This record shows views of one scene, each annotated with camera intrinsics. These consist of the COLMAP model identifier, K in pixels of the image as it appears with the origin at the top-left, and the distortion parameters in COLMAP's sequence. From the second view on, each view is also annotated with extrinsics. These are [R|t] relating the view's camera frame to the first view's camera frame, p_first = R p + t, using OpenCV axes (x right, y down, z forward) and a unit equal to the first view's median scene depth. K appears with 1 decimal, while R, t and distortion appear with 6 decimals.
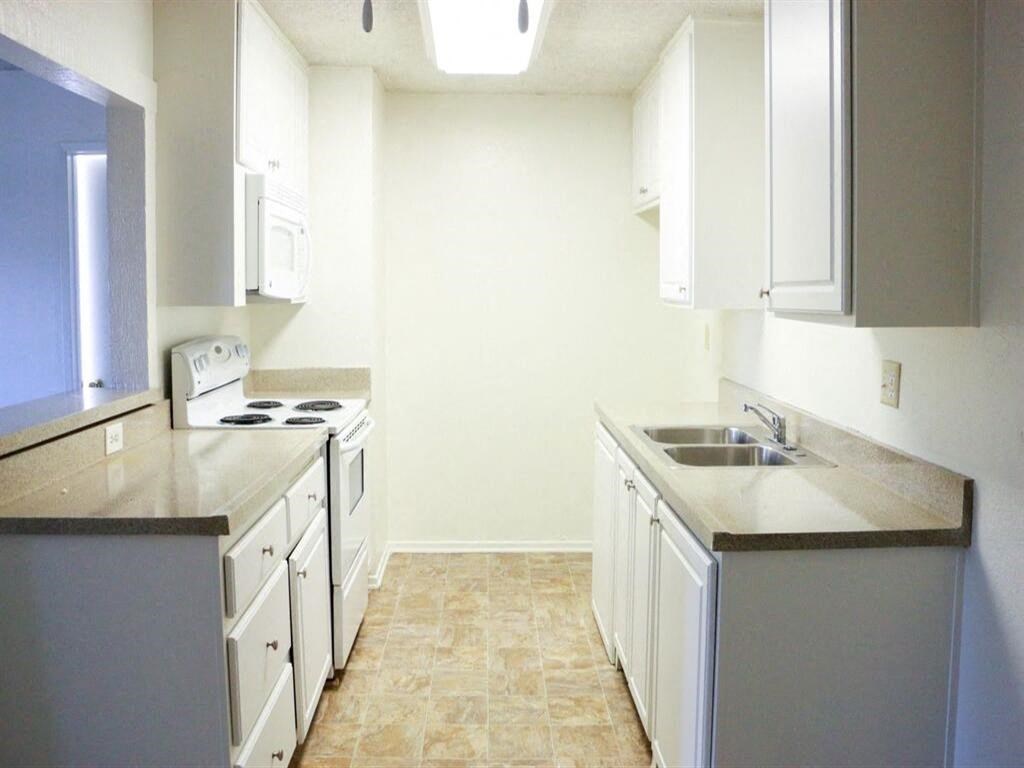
lens RADIAL K [[846.8, 0, 512.0], [0, 846.8, 384.0], [0, 0, 1]] dist [-0.125215, 0.007365]
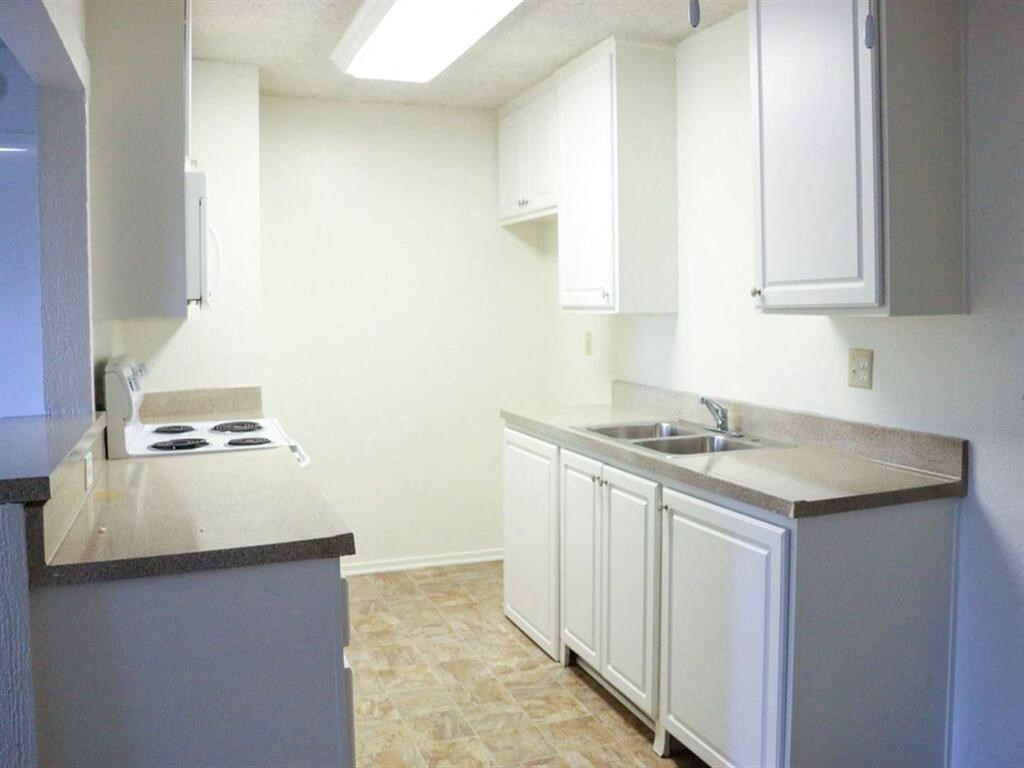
lens RADIAL K [[855.3, 0, 509.3], [0, 855.3, 393.1], [0, 0, 1]] dist [-0.128909, 0.006106]
pose [[0.945105, -0.047219, 0.323338, -0.282955], [0.052061, 0.998624, -0.006335, 0.011627], [-0.322594, 0.022820, 0.946262, 0.033203]]
